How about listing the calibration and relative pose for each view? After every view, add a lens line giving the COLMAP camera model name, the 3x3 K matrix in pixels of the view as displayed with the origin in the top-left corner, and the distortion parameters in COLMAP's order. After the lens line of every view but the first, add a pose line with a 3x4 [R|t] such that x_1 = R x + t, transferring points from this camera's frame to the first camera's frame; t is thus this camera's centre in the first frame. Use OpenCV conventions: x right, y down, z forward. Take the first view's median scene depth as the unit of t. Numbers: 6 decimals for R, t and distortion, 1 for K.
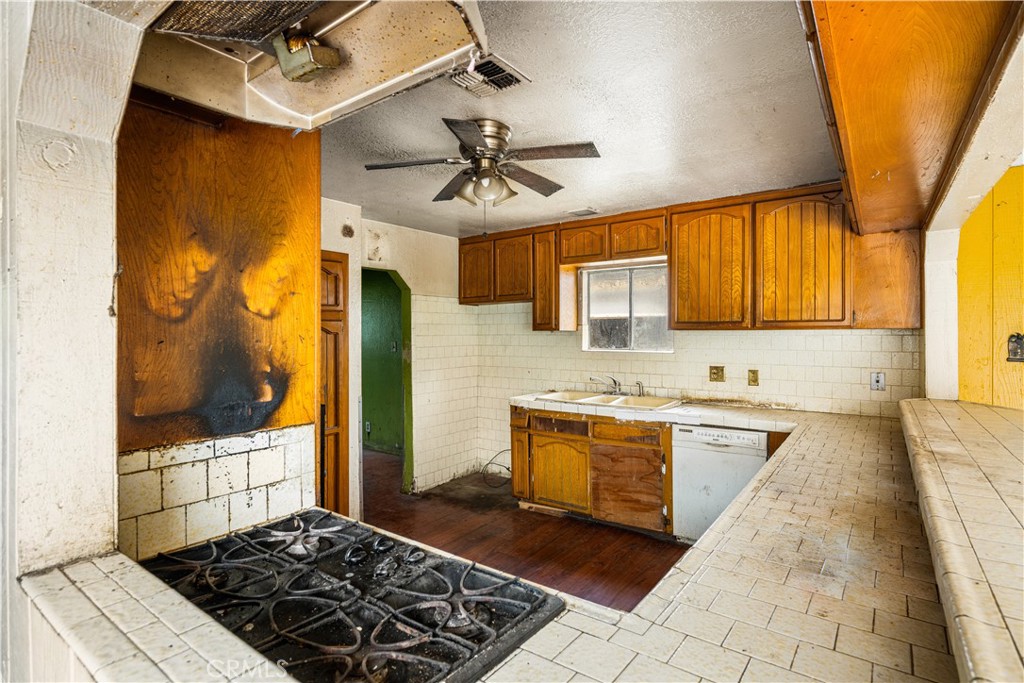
lens RADIAL K [[501.5, 0, 512.6], [0, 501.5, 336.6], [0, 0, 1]] dist [0.000216, 0.000002]
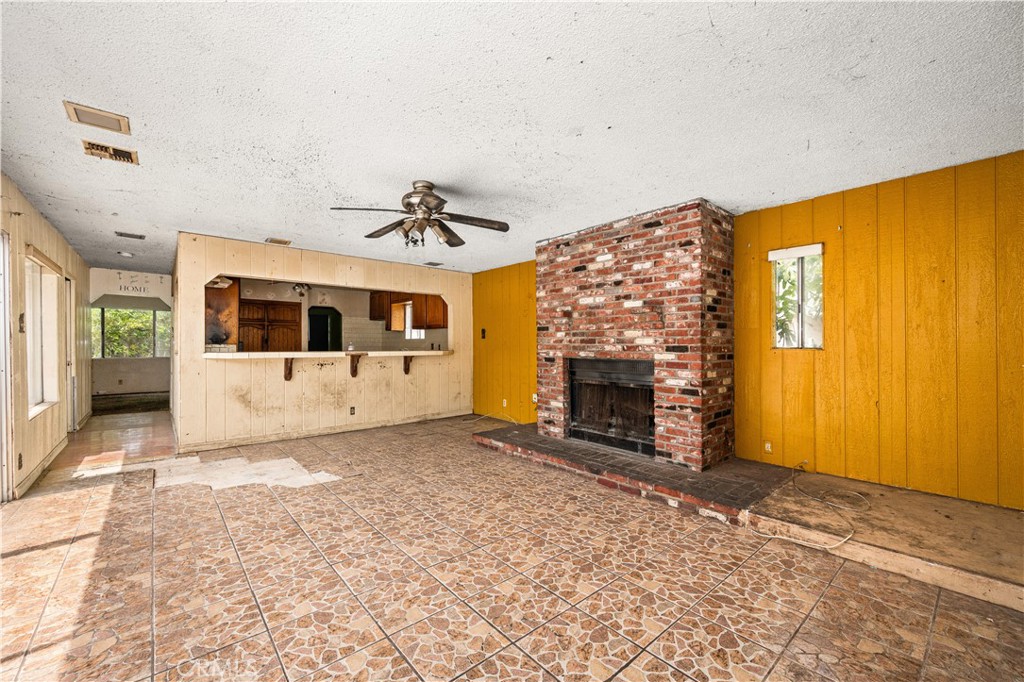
lens RADIAL K [[416.4, 0, 511.8], [0, 416.4, 344.0], [0, 0, 1]] dist [-0.001492, 0.000080]
pose [[0.973786, 0.010296, -0.227234, 1.085380], [-0.012549, 0.999885, -0.008474, 0.059300], [0.227121, 0.011103, 0.973803, -0.805290]]
